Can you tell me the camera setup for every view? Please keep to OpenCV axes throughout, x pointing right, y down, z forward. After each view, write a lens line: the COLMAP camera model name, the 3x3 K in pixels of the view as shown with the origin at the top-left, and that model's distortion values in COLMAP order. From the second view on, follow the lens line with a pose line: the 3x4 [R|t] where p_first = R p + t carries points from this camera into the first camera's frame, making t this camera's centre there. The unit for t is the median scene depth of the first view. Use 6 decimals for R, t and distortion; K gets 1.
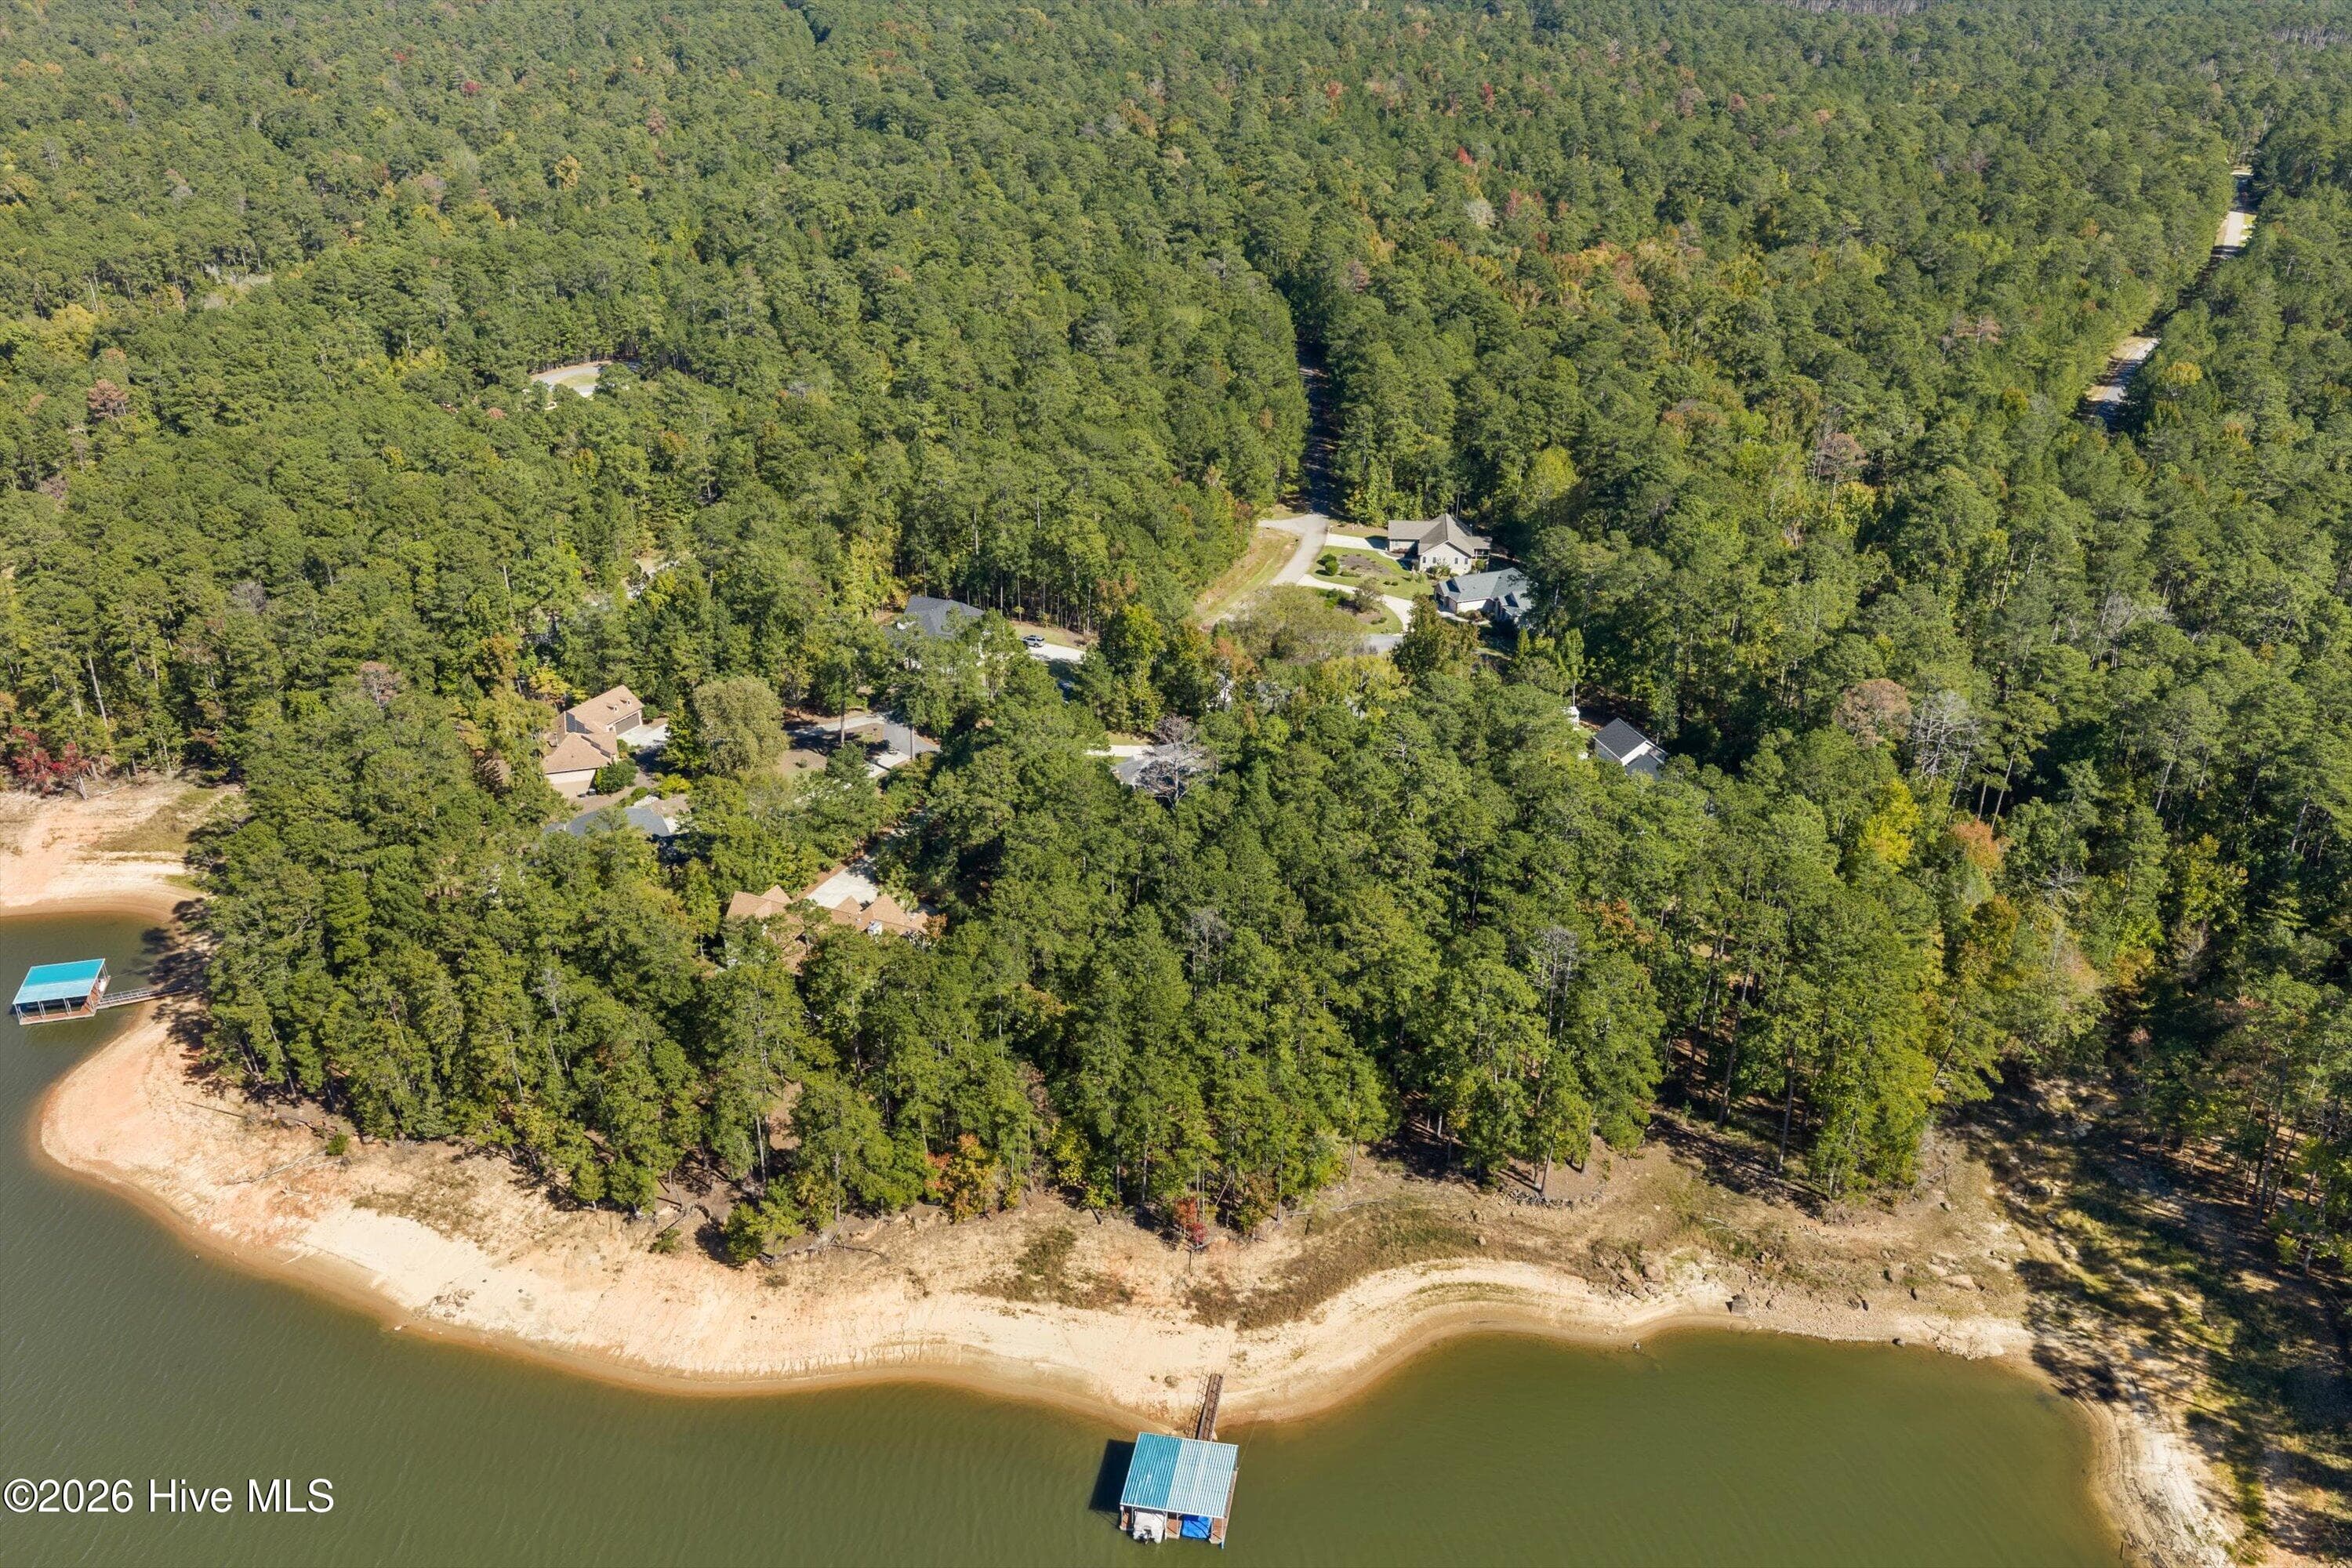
lens RADIAL K [[1810.3, 0, 1176.0], [0, 1810.3, 784.0], [0, 0, 1]] dist [0.051361, -0.135925]
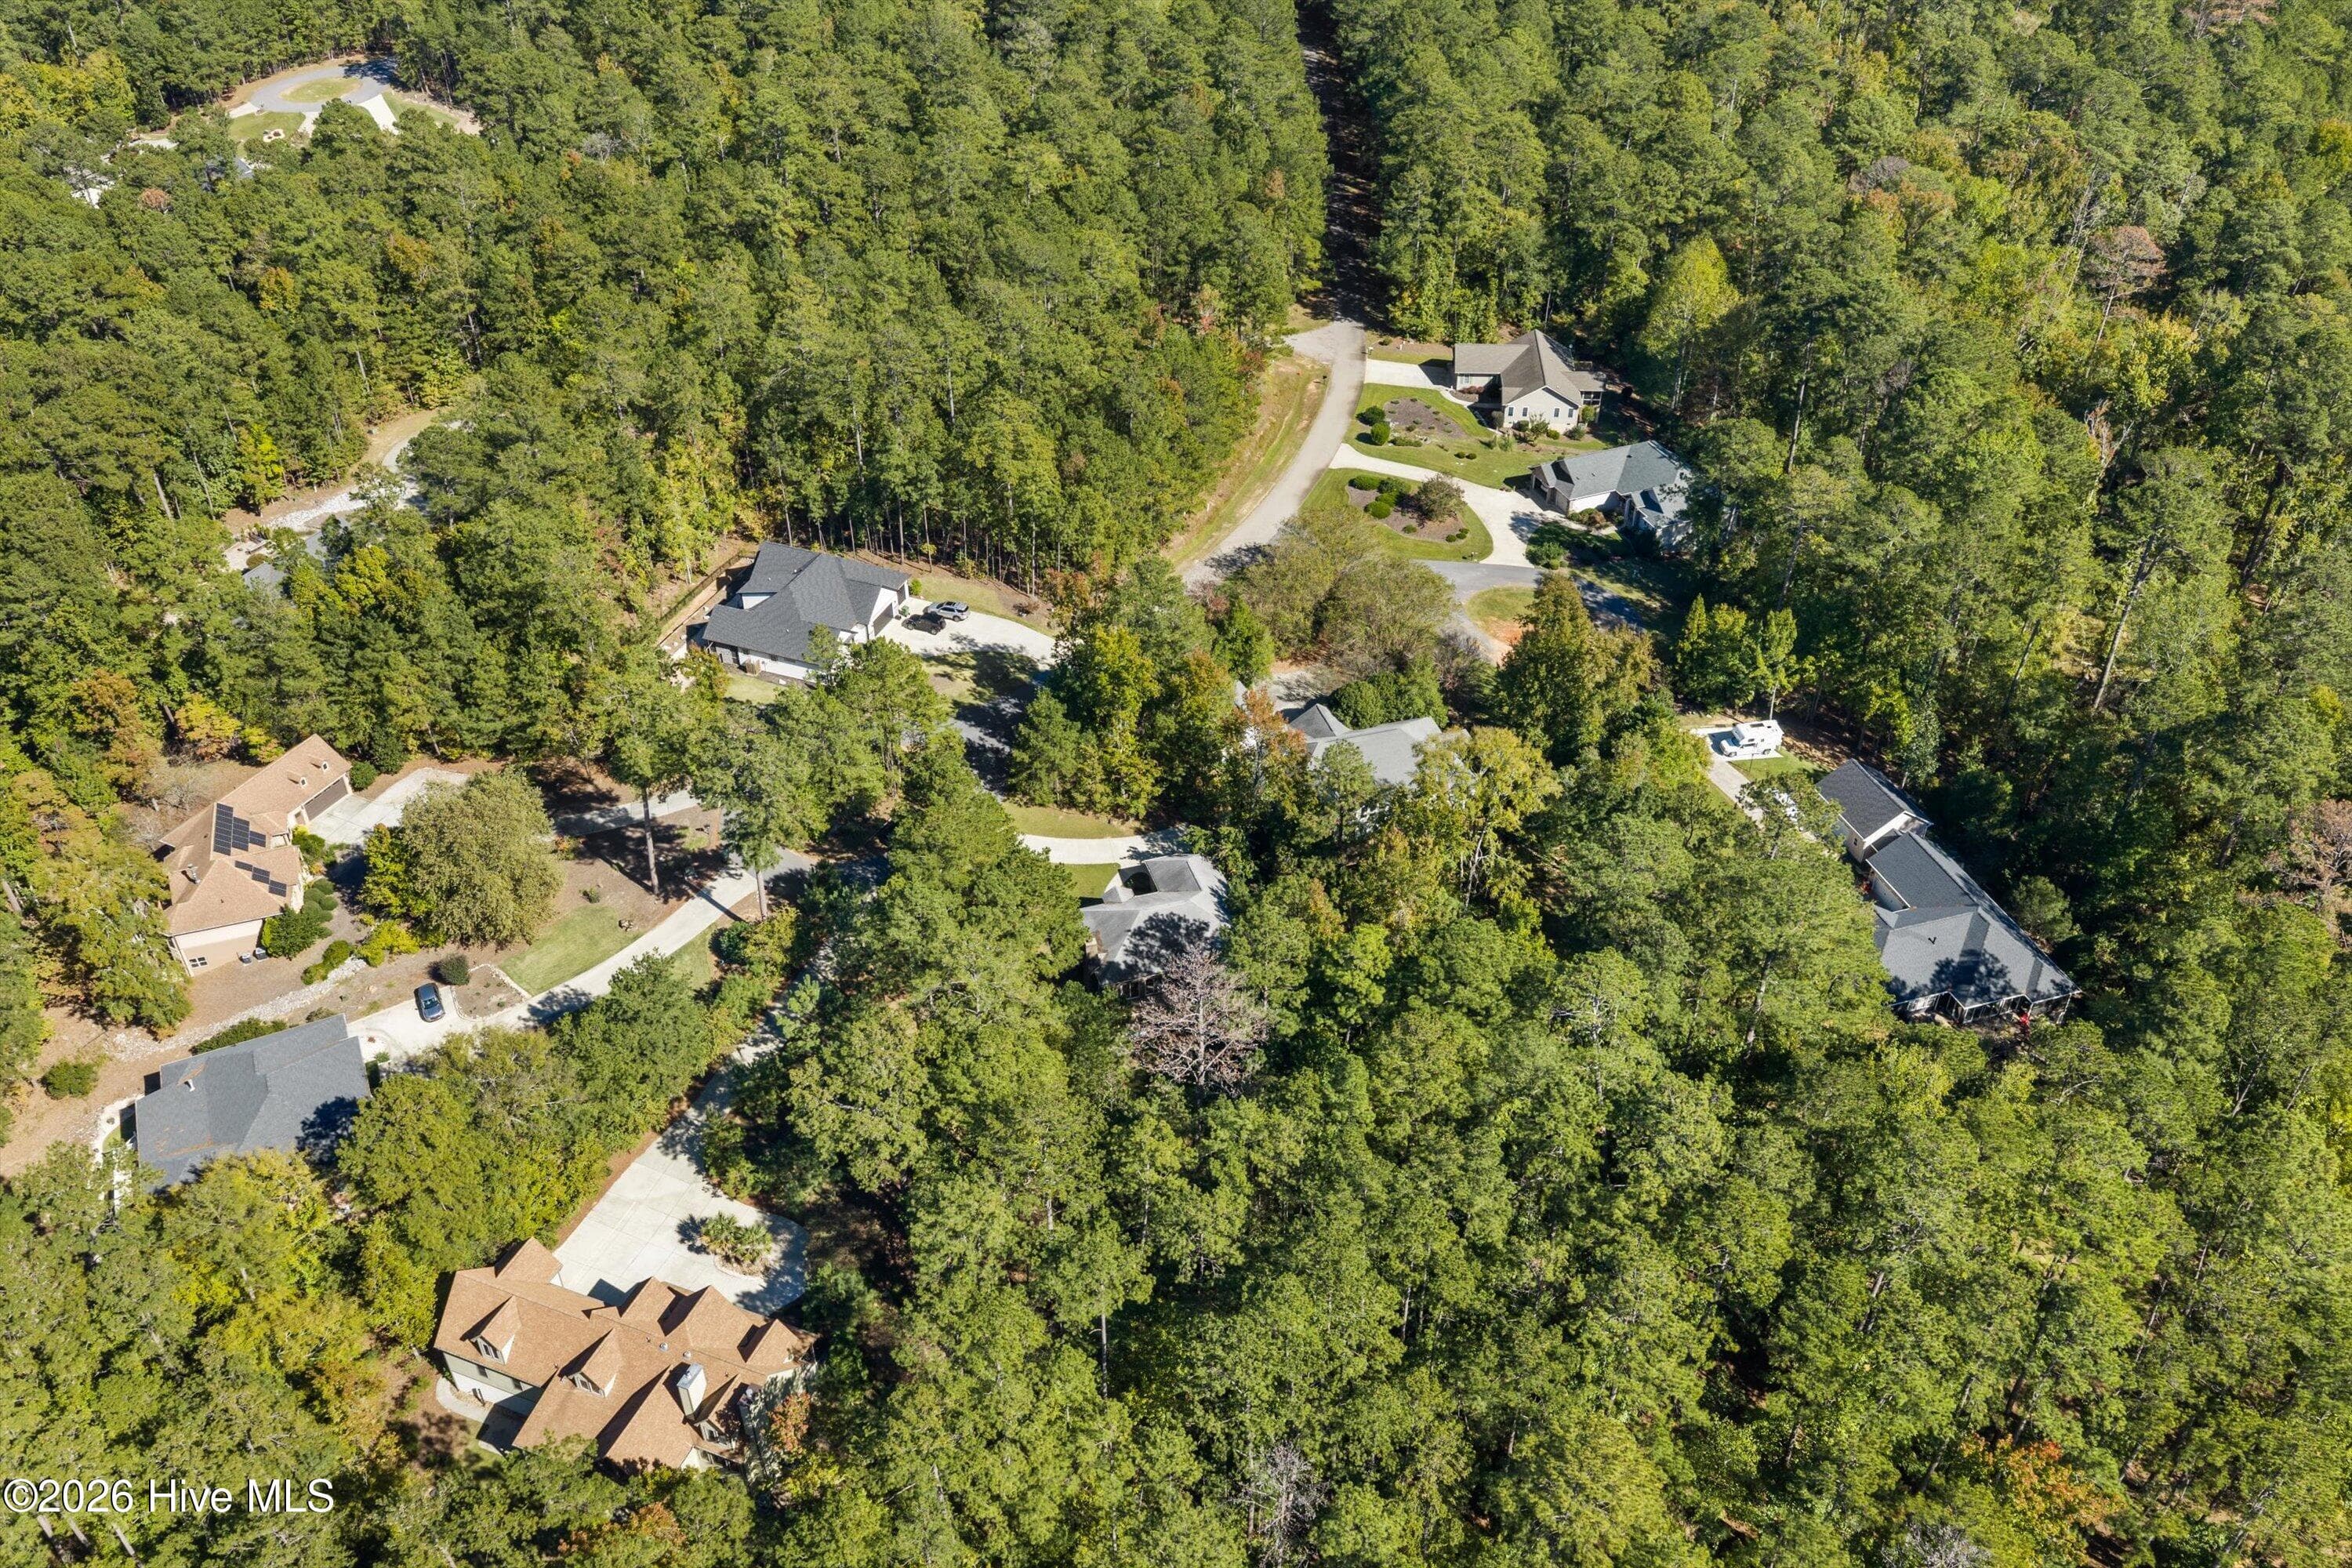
lens RADIAL K [[1914.3, 0, 1176.6], [0, 1914.3, 811.3], [0, 0, 1]] dist [0.008879, -0.011335]
pose [[0.999372, -0.026040, 0.024026, -0.013113], [0.020598, 0.978752, 0.204011, -0.129091], [-0.028828, -0.203388, 0.978674, 0.258673]]
